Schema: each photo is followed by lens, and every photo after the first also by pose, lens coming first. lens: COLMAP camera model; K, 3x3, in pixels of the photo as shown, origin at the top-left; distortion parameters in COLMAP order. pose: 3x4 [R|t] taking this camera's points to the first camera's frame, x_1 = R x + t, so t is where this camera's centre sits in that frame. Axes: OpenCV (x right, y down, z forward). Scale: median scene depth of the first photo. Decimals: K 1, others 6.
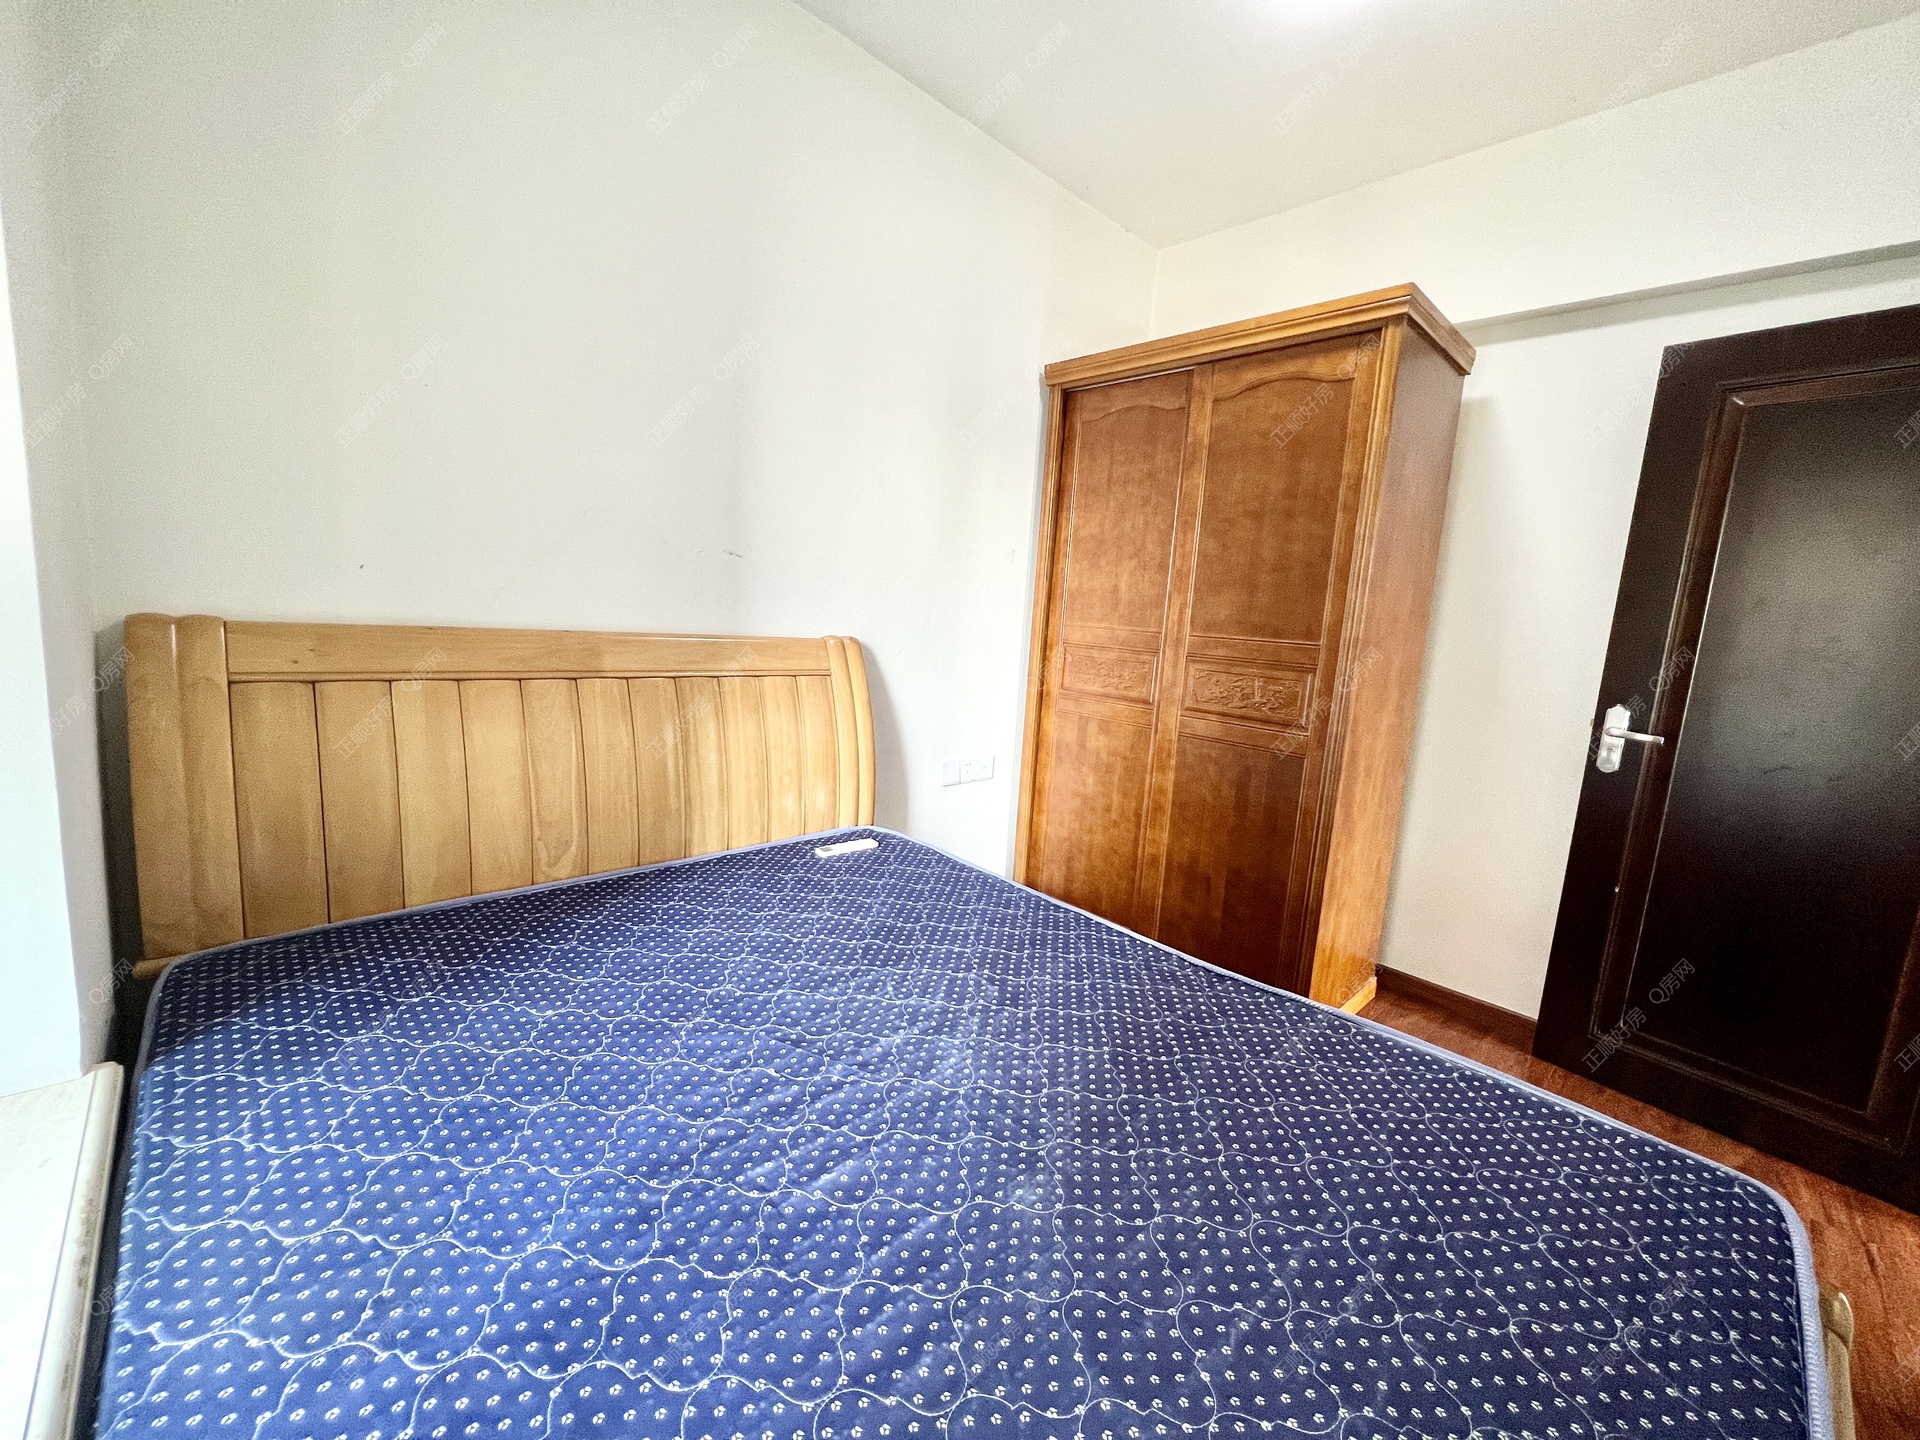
lens RADIAL K [[767.3, 0, 960.0], [0, 767.3, 720.0], [0, 0, 1]] dist [0.001644, 0.000564]
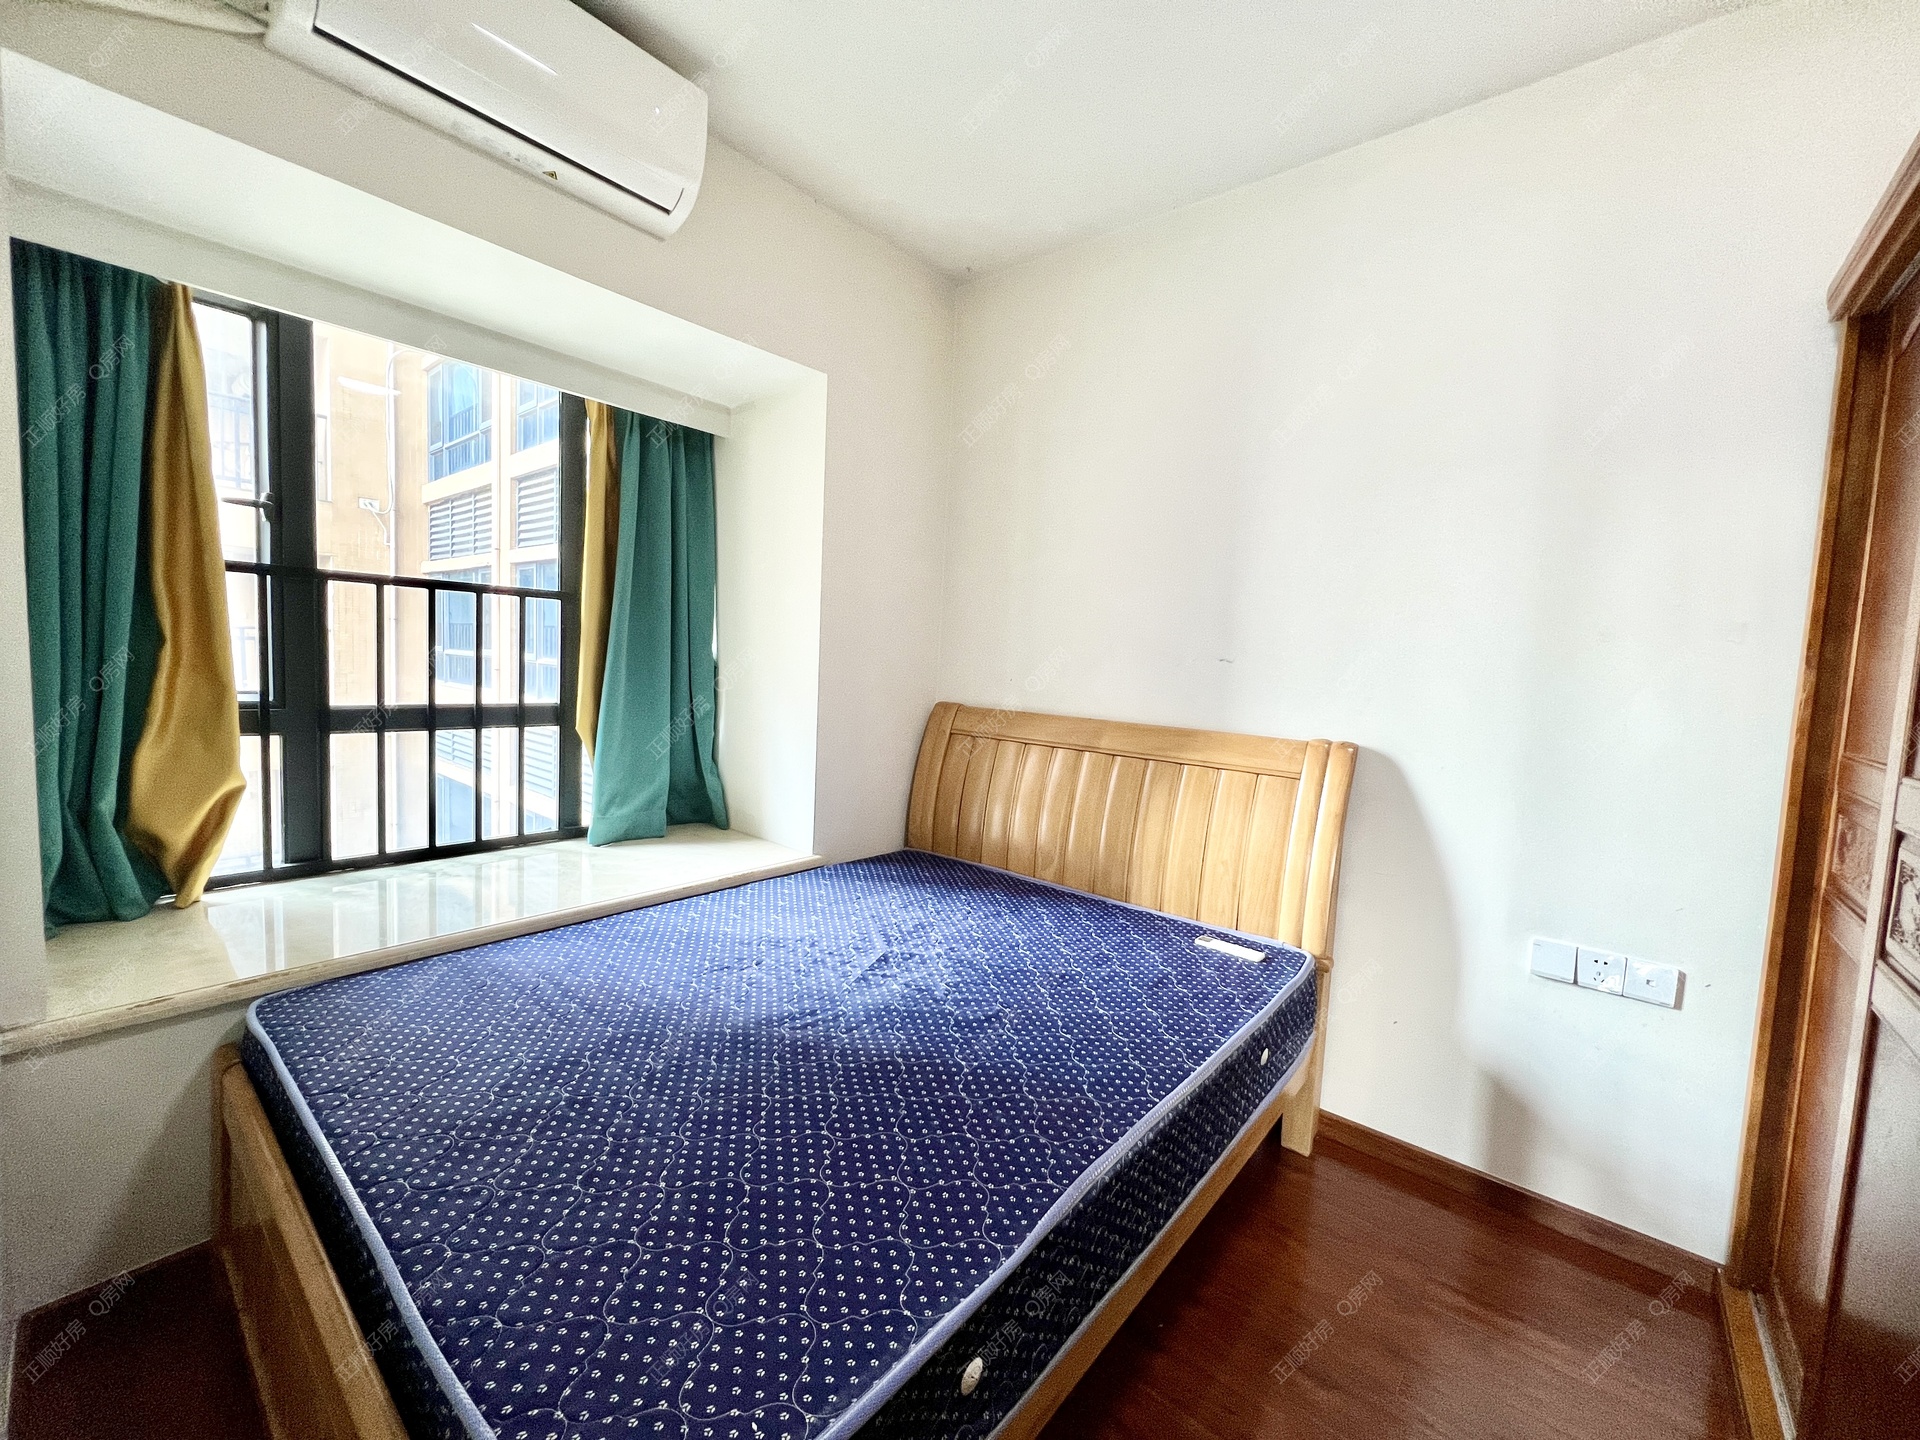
lens RADIAL K [[767.3, 0, 960.0], [0, 767.3, 720.0], [0, 0, 1]] dist [0.001644, 0.000564]
pose [[0.120086, 0.012708, -0.992682, 0.820609], [-0.190124, 0.981705, -0.010432, -0.045658], [0.974388, 0.189986, 0.120305, 0.524218]]
